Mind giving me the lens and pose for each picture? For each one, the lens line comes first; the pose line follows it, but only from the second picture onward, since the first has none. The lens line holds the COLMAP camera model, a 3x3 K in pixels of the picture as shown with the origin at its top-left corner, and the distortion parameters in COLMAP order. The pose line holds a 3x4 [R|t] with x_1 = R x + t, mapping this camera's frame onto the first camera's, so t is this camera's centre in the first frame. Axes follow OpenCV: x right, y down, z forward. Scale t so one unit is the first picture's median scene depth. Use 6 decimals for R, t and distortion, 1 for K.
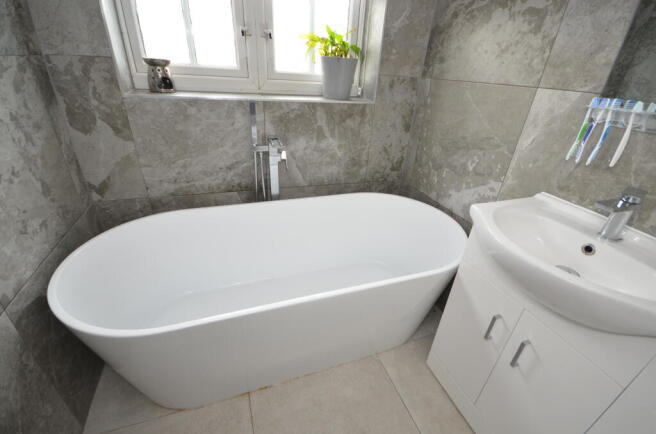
lens RADIAL K [[279.5, 0, 328.6], [0, 279.5, 219.9], [0, 0, 1]] dist [-0.000111, -0.011811]
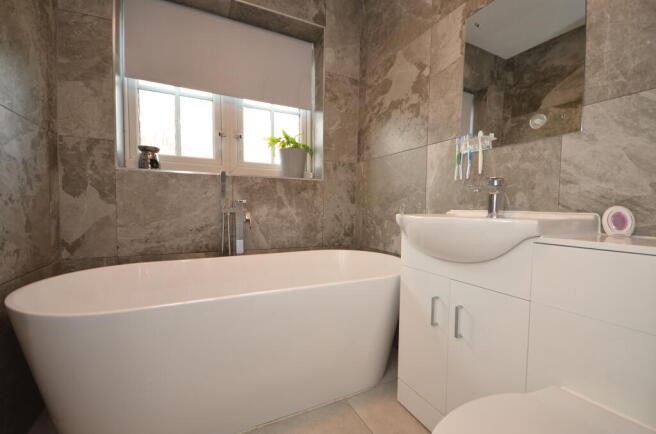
lens RADIAL K [[279.5, 0, 328.6], [0, 279.5, 219.9], [0, 0, 1]] dist [-0.000111, -0.011811]
pose [[0.992712, -0.051914, 0.108755, 0.046261], [0.093487, 0.901227, -0.423142, 0.316244], [-0.076046, 0.430225, 0.899513, -0.075144]]
